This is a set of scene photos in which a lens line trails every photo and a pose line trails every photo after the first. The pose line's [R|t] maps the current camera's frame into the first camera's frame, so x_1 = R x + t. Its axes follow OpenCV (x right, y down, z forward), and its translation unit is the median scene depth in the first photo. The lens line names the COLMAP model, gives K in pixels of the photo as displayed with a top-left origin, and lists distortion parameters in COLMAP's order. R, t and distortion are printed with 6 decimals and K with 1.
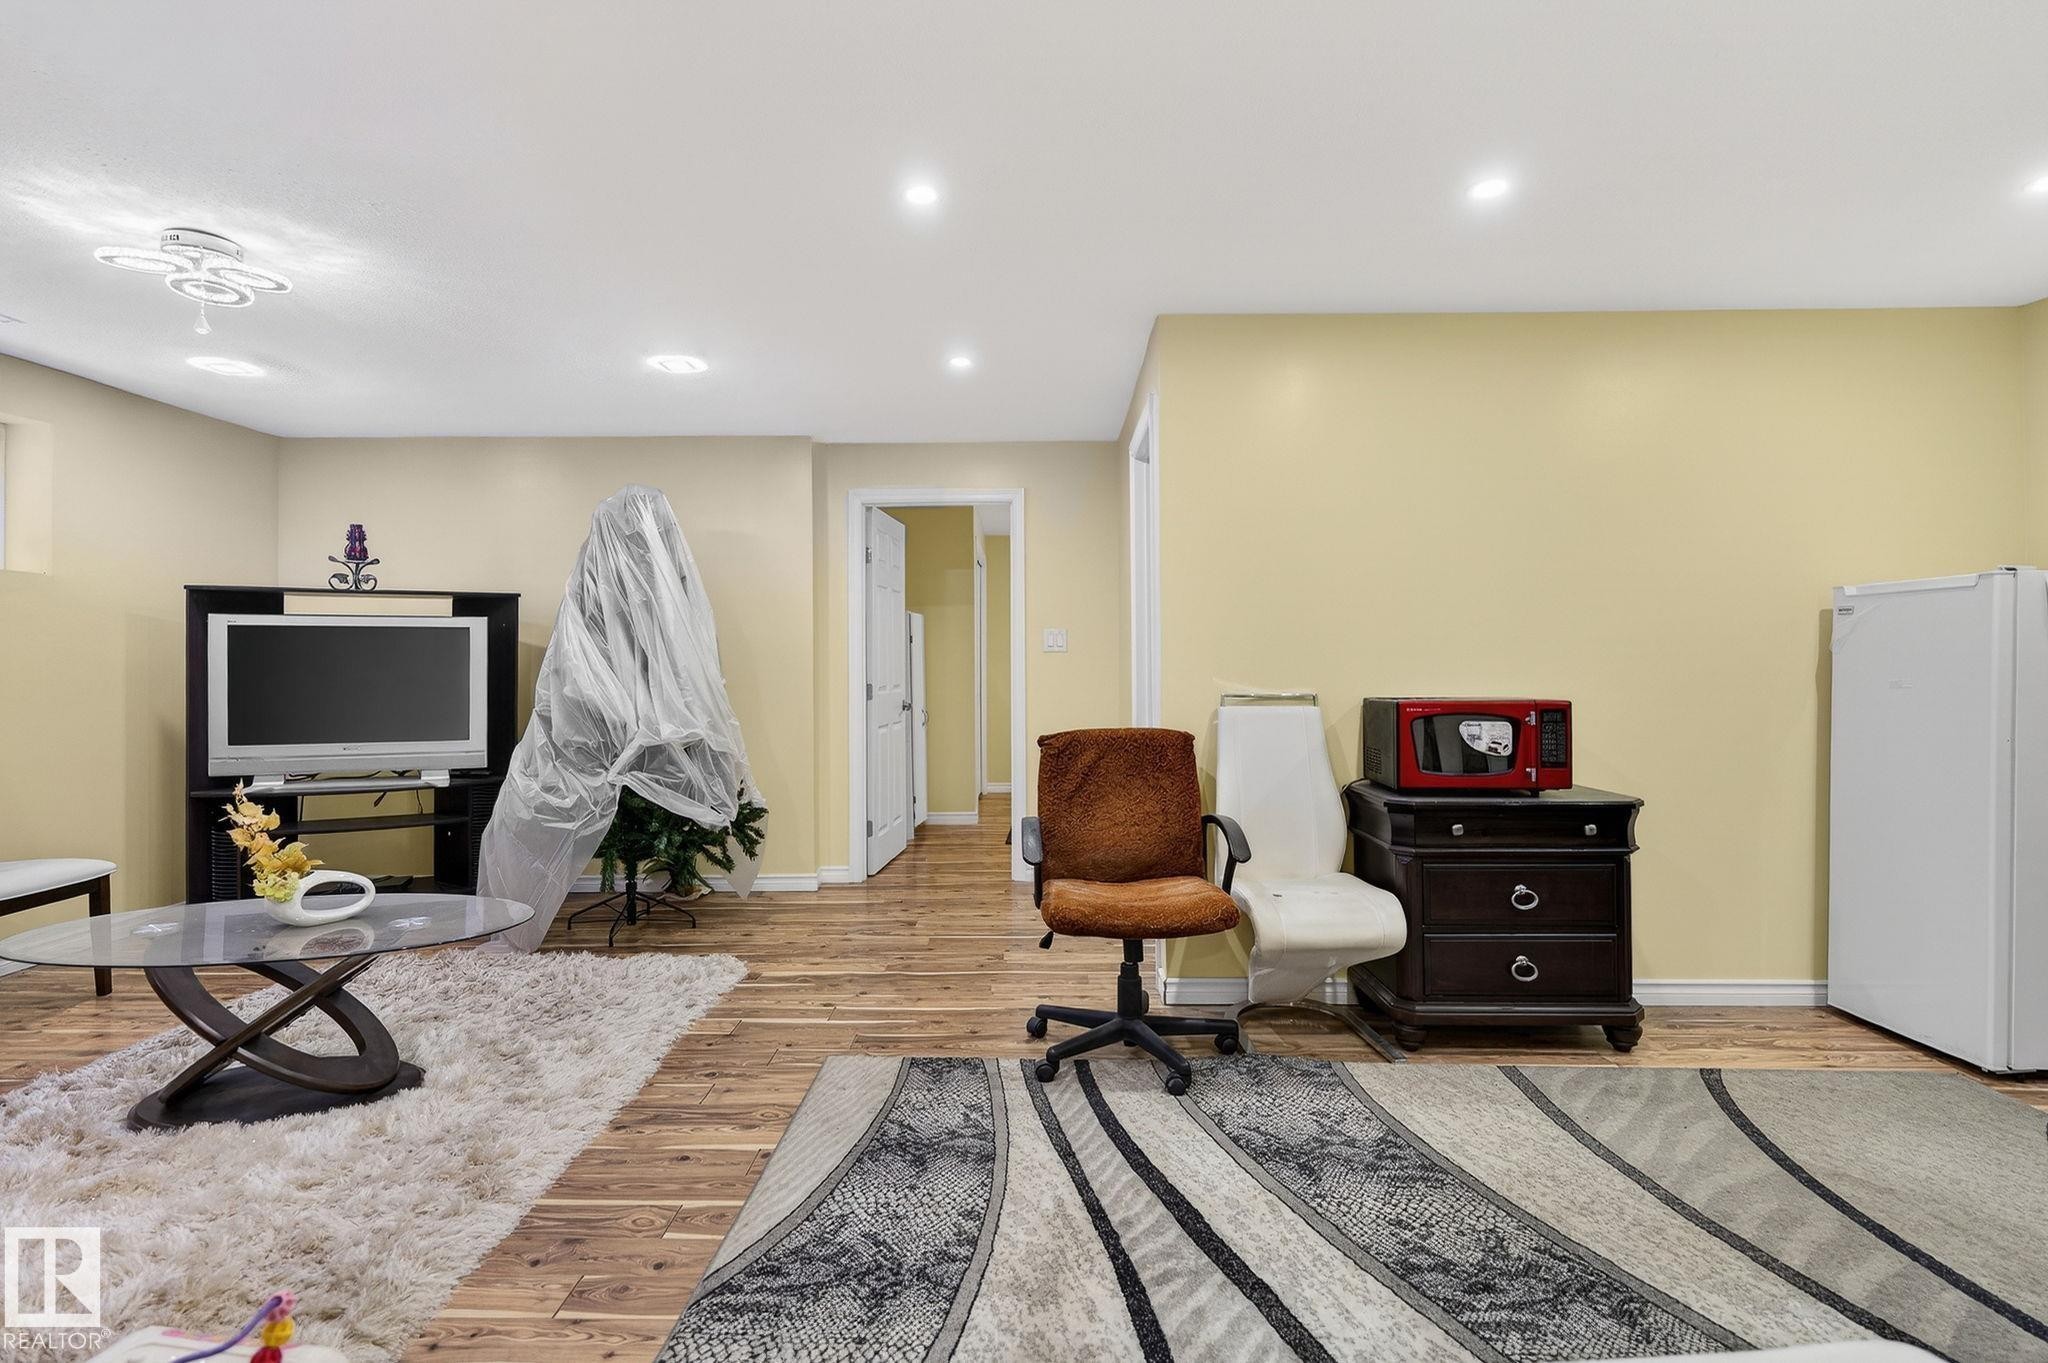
lens RADIAL K [[1005.8, 0, 1019.6], [0, 1005.8, 686.5], [0, 0, 1]] dist [0.000923, -0.000103]
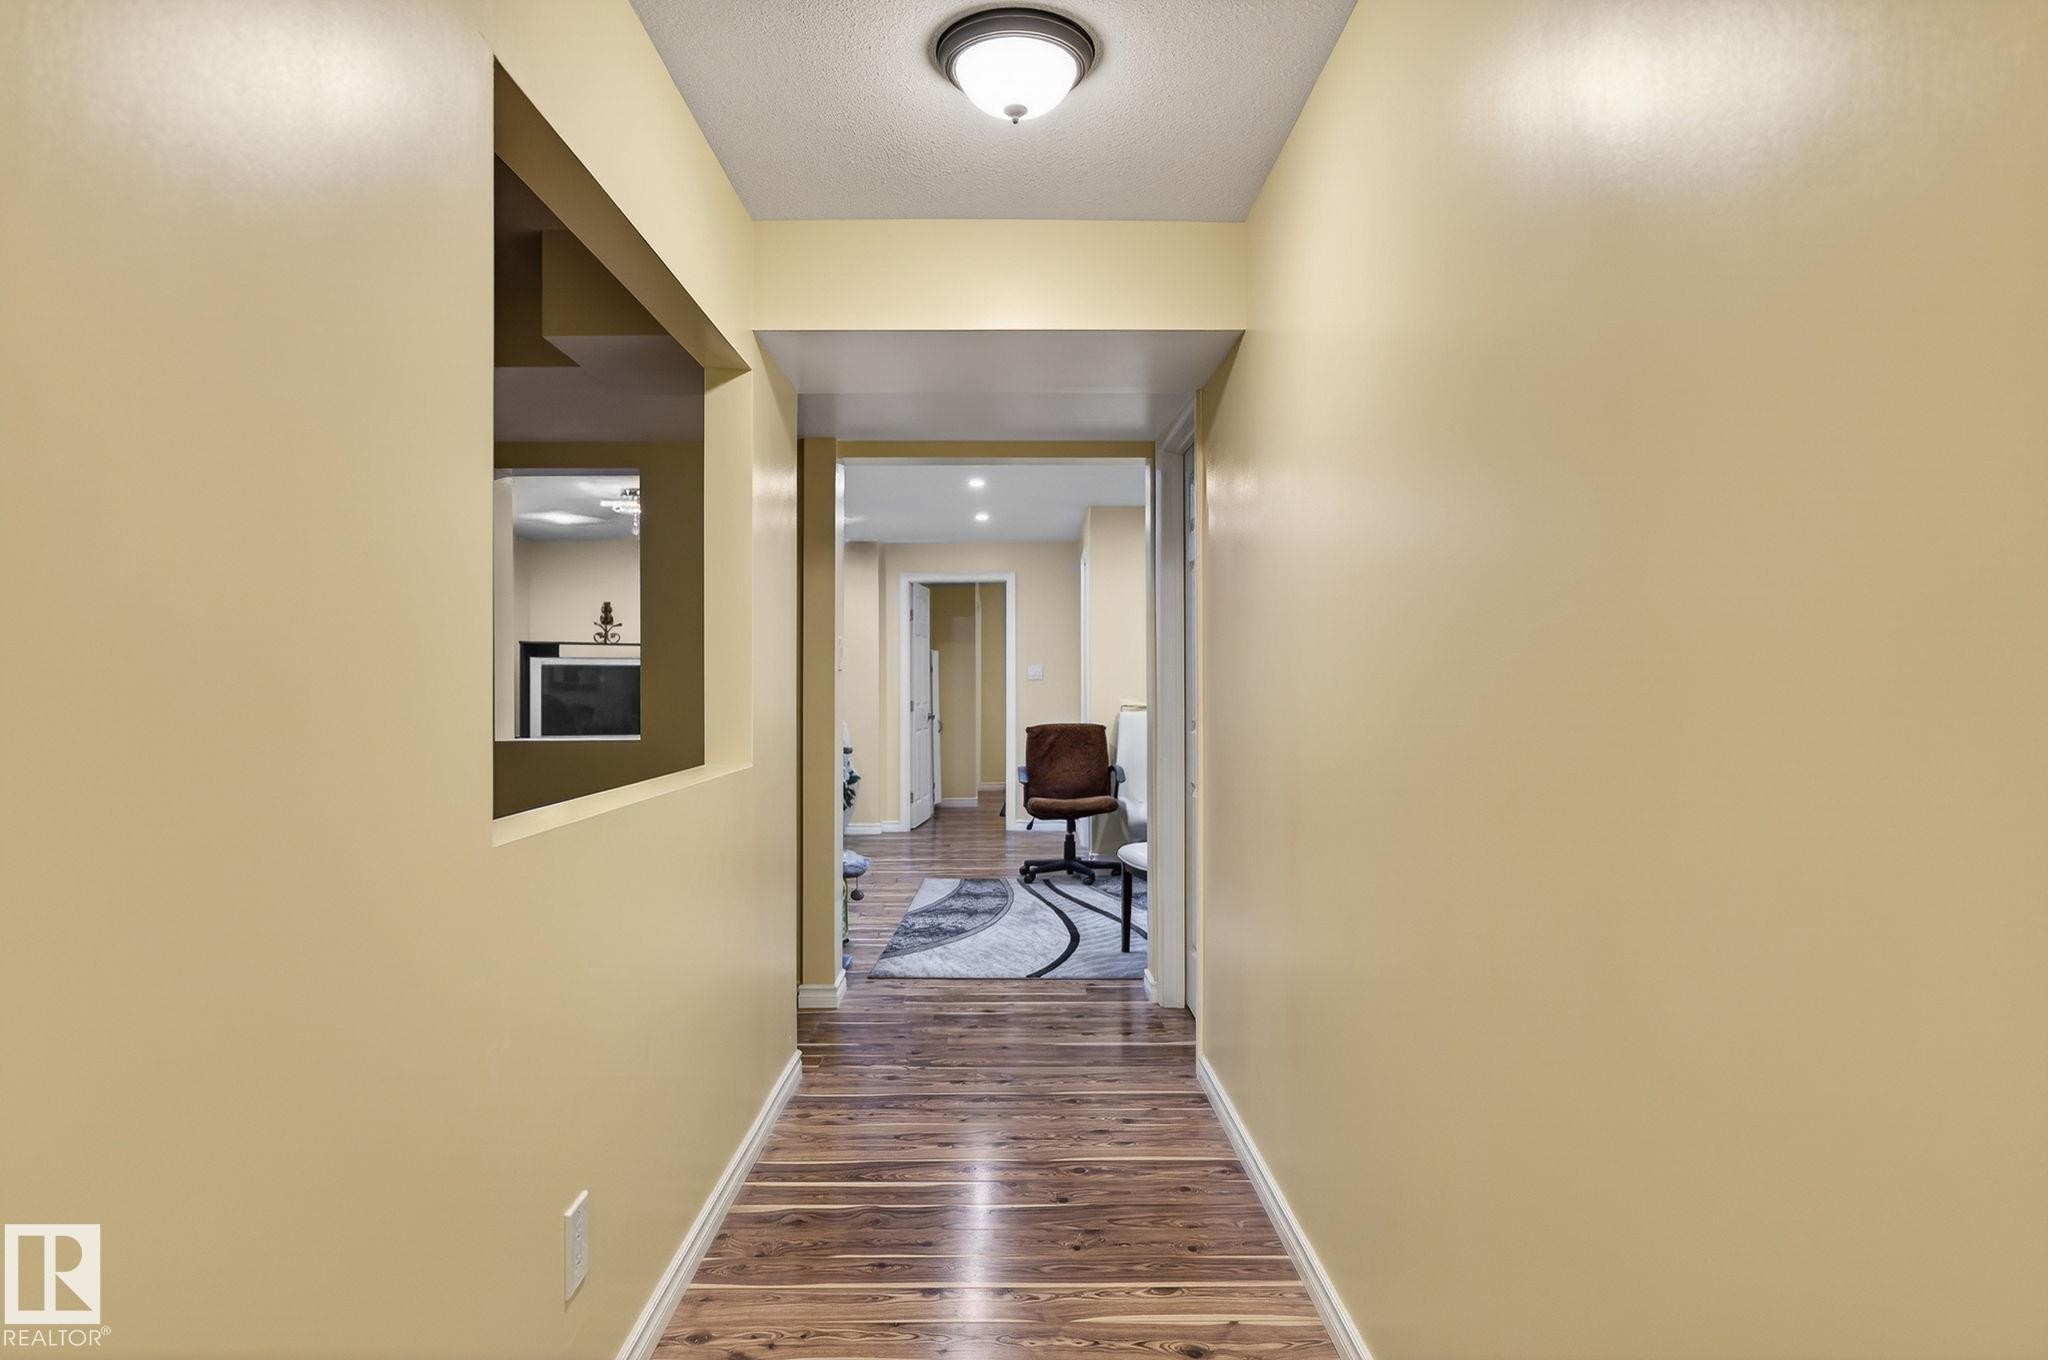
lens RADIAL K [[1005.8, 0, 1019.6], [0, 1005.8, 685.0], [0, 0, 1]] dist [0.000923, -0.000103]
pose [[0.999859, 0.002102, 0.016649, -0.018540], [-0.001750, 0.999775, -0.021118, 0.006433], [-0.016690, 0.021086, 0.999638, -0.669759]]
